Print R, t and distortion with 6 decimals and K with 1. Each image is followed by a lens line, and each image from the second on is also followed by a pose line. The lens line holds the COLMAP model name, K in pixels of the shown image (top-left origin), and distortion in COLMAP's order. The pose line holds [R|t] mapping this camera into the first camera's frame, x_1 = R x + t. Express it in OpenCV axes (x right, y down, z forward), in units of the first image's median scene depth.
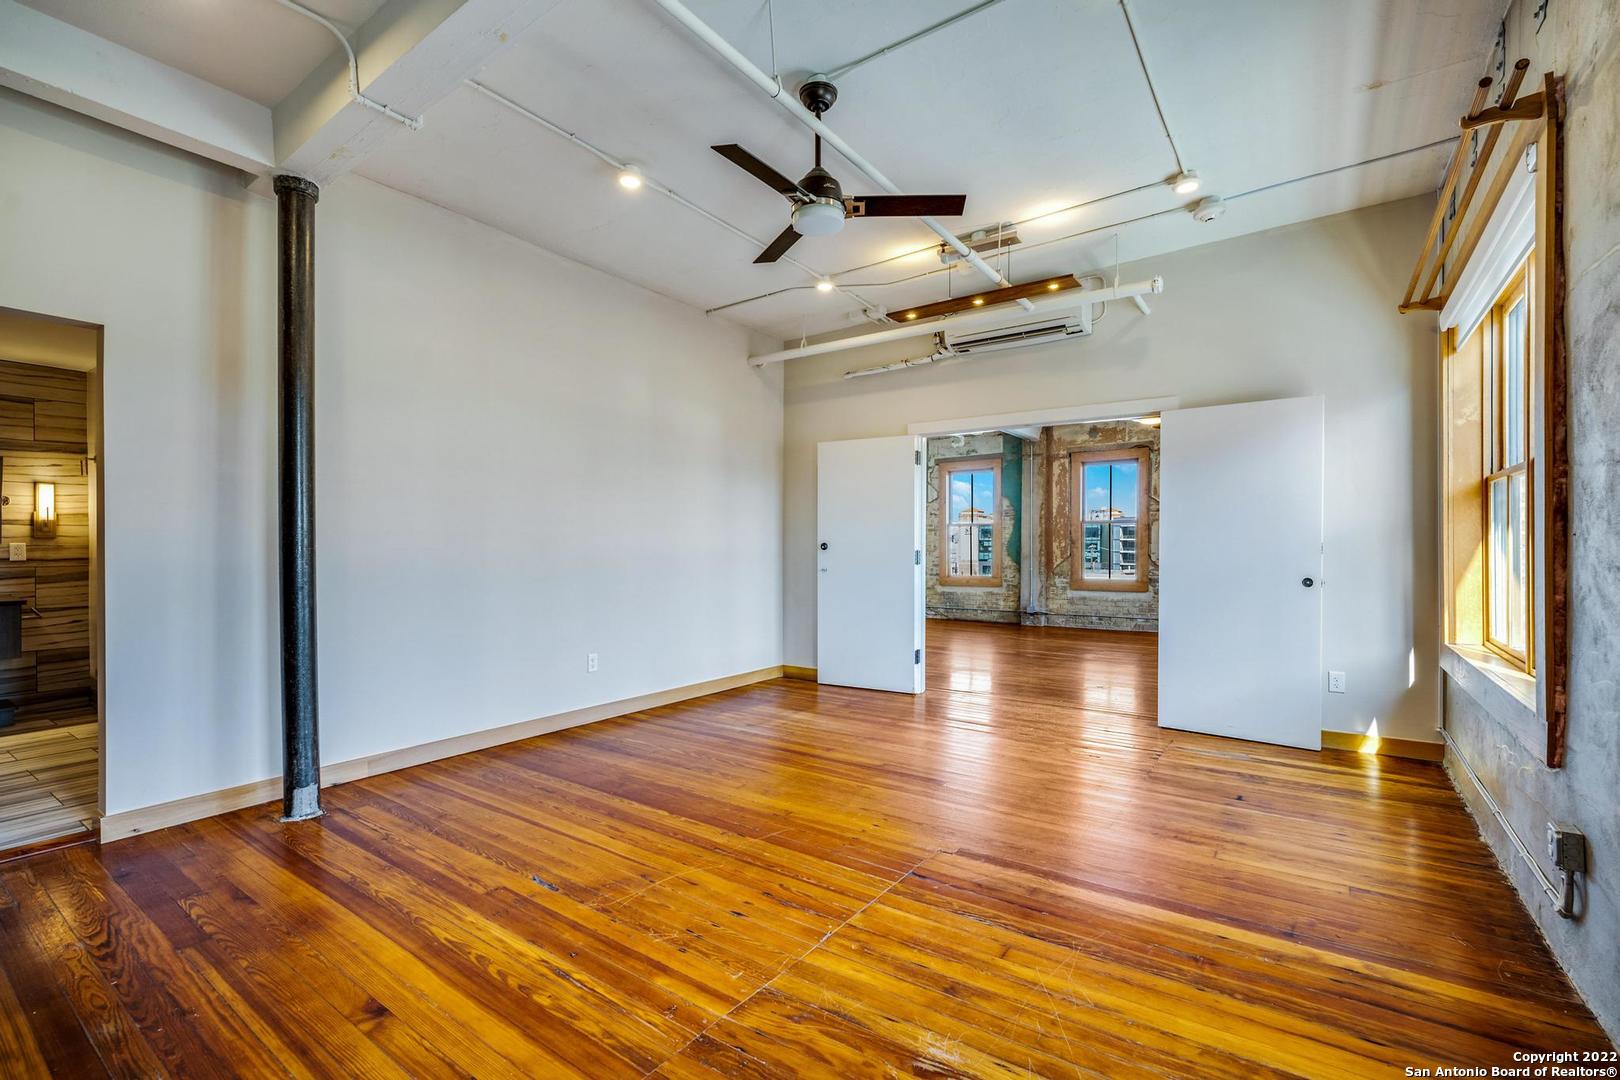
lens RADIAL K [[712.9, 0, 816.3], [0, 712.9, 545.5], [0, 0, 1]] dist [-0.001278, 0.000048]
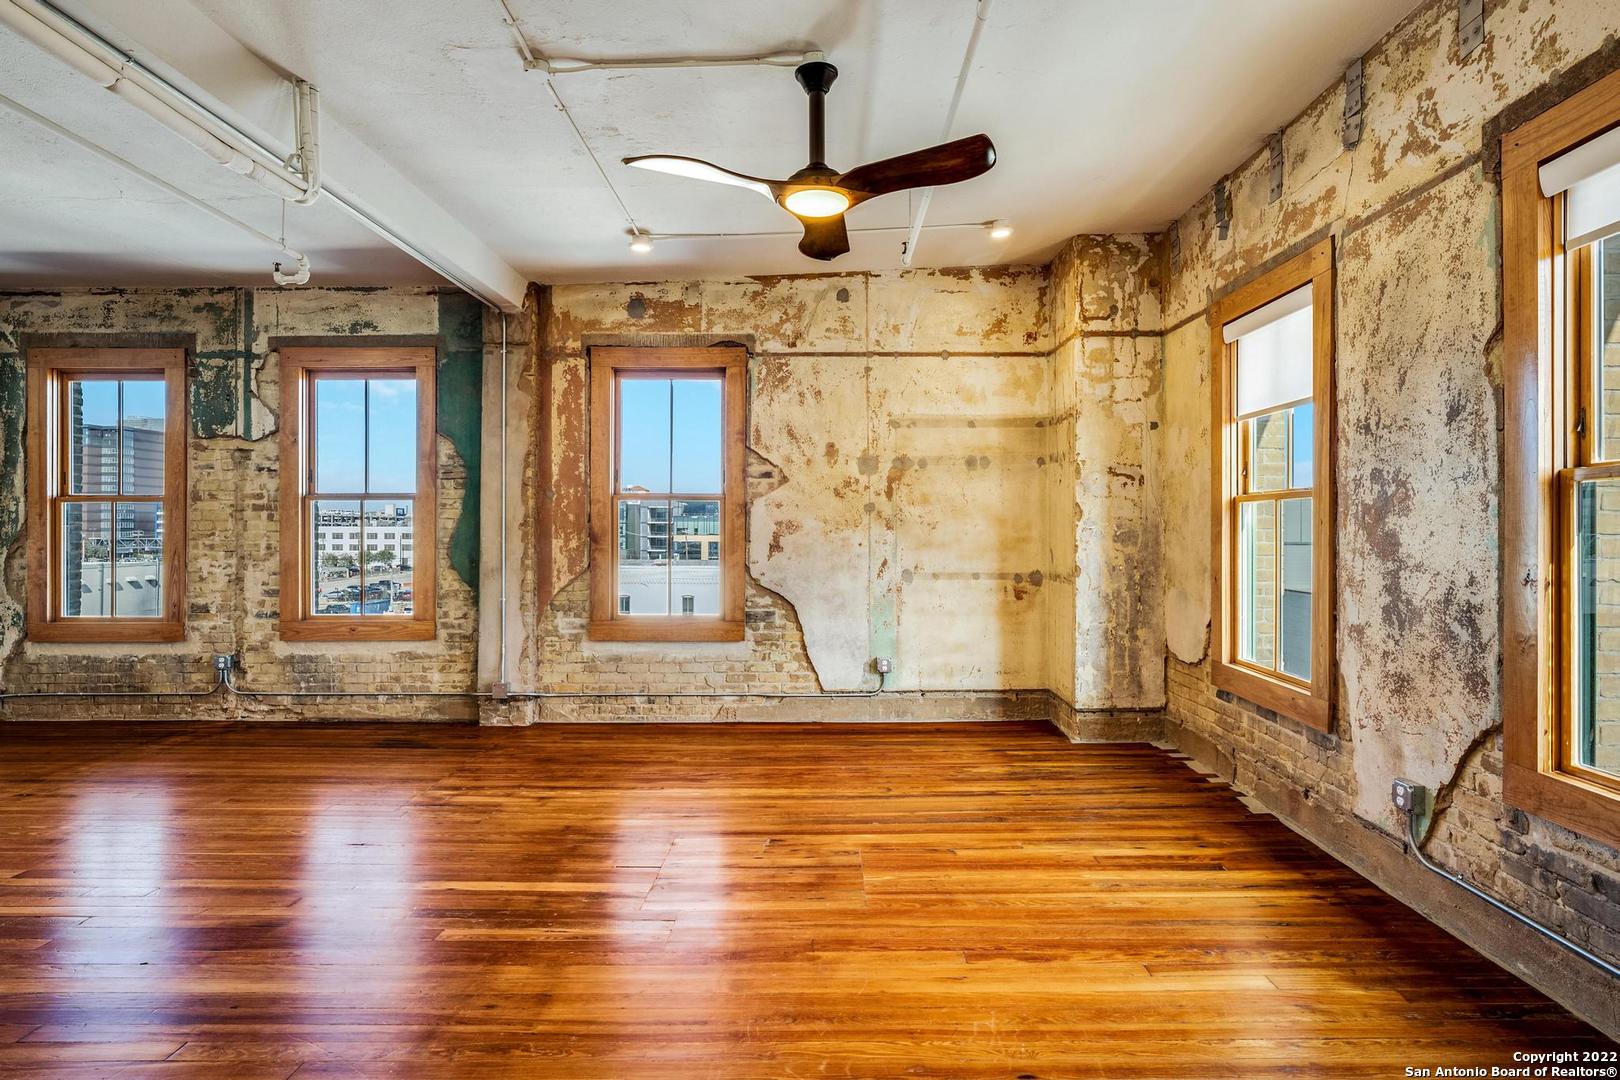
lens RADIAL K [[835.5, 0, 814.4], [0, 835.5, 532.2], [0, 0, 1]] dist [-0.001716, -0.000230]
pose [[0.814714, 0.000989, 0.579862, 0.158466], [-0.001719, 0.999998, 0.000710, -0.009305], [-0.579860, -0.001575, 0.814714, 0.465164]]
